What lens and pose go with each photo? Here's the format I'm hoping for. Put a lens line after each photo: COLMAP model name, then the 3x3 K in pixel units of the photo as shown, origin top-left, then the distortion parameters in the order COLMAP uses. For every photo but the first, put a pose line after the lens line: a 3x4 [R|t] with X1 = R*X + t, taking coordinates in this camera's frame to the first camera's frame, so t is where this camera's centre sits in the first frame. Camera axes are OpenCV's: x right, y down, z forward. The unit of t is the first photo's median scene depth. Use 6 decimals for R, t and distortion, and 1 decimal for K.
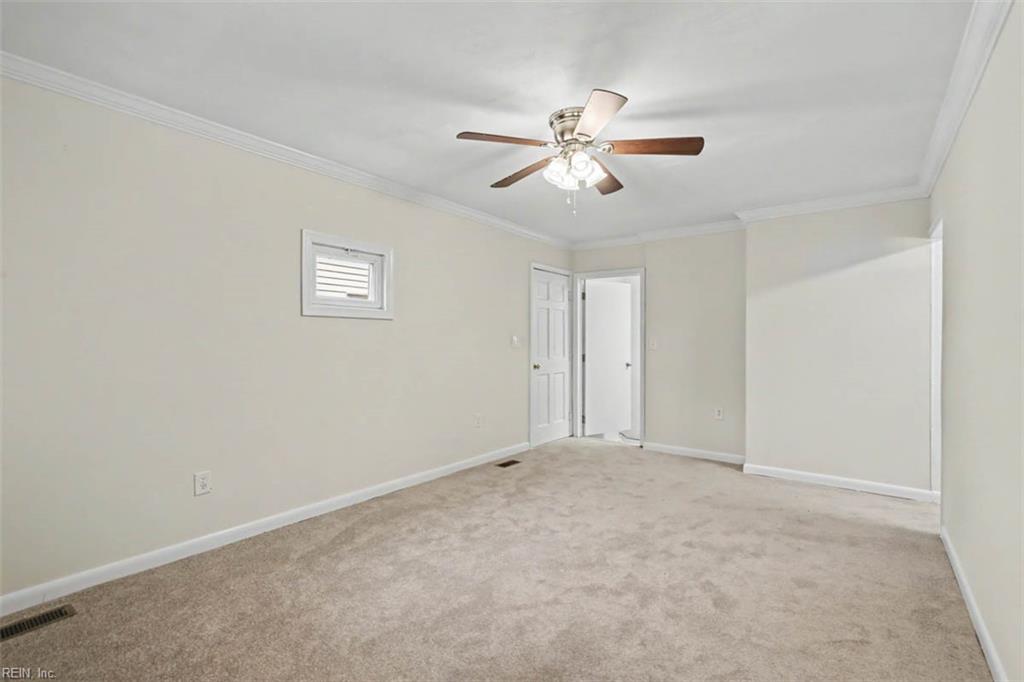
lens RADIAL K [[475.2, 0, 520.9], [0, 475.2, 335.0], [0, 0, 1]] dist [0.002208, 0.000101]
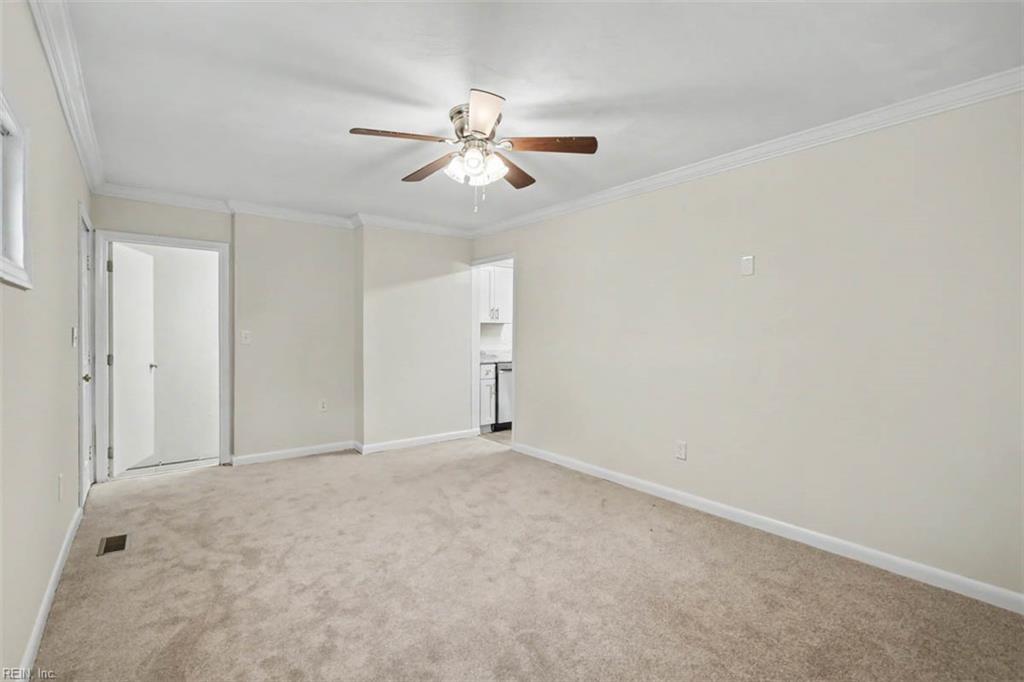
lens RADIAL K [[475.2, 0, 516.9], [0, 475.2, 332.5], [0, 0, 1]] dist [0.002208, 0.000101]
pose [[0.251330, -0.006121, 0.967882, -0.580432], [-0.009569, 0.999915, 0.008808, -0.002671], [-0.967854, -0.011475, 0.251250, 0.455877]]
